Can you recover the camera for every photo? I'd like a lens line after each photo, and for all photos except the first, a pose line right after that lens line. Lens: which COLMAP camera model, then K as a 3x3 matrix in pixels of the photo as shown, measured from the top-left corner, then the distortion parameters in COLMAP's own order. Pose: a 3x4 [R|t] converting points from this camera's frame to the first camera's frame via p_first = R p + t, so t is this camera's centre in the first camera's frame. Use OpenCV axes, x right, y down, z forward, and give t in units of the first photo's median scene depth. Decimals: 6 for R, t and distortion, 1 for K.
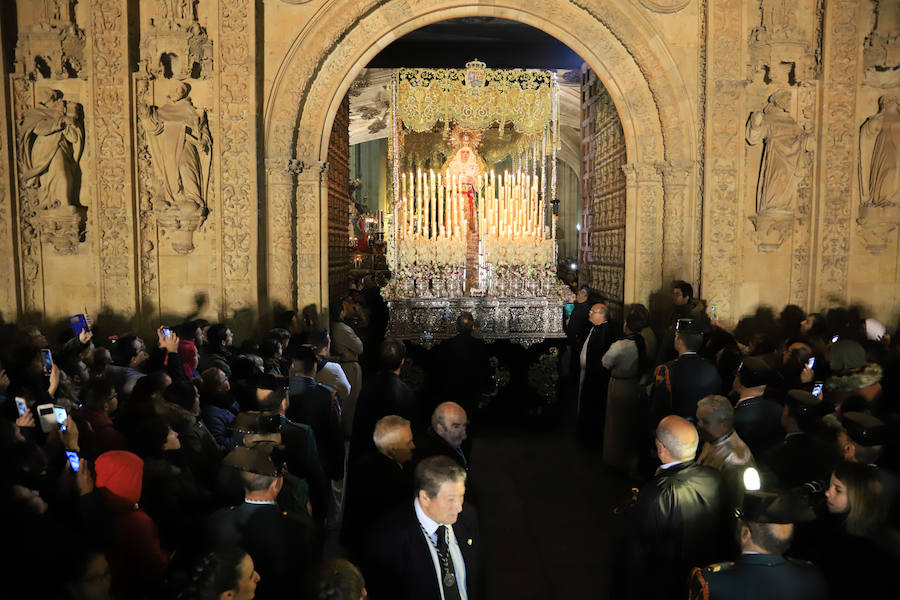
lens RADIAL K [[623.5, 0, 450.0], [0, 623.5, 300.0], [0, 0, 1]] dist [-0.105380, 0.060939]
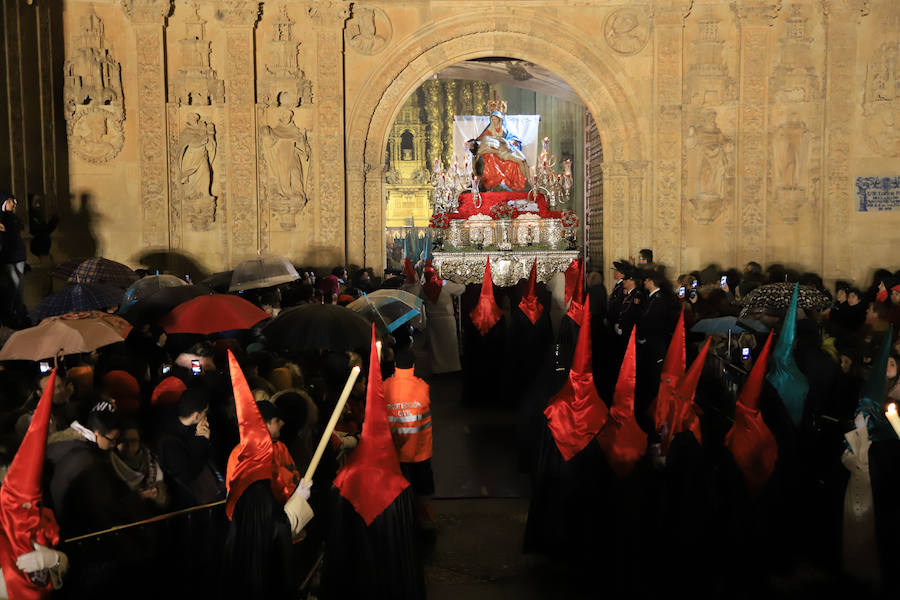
lens RADIAL K [[1162.5, 0, 450.0], [0, 1162.5, 300.0], [0, 0, 1]] dist [0.124622, 0.062864]
pose [[0.999676, -0.010904, 0.022994, -0.124776], [0.011643, 0.999411, -0.032287, 0.177673], [-0.022628, 0.032544, 0.999214, -1.701405]]
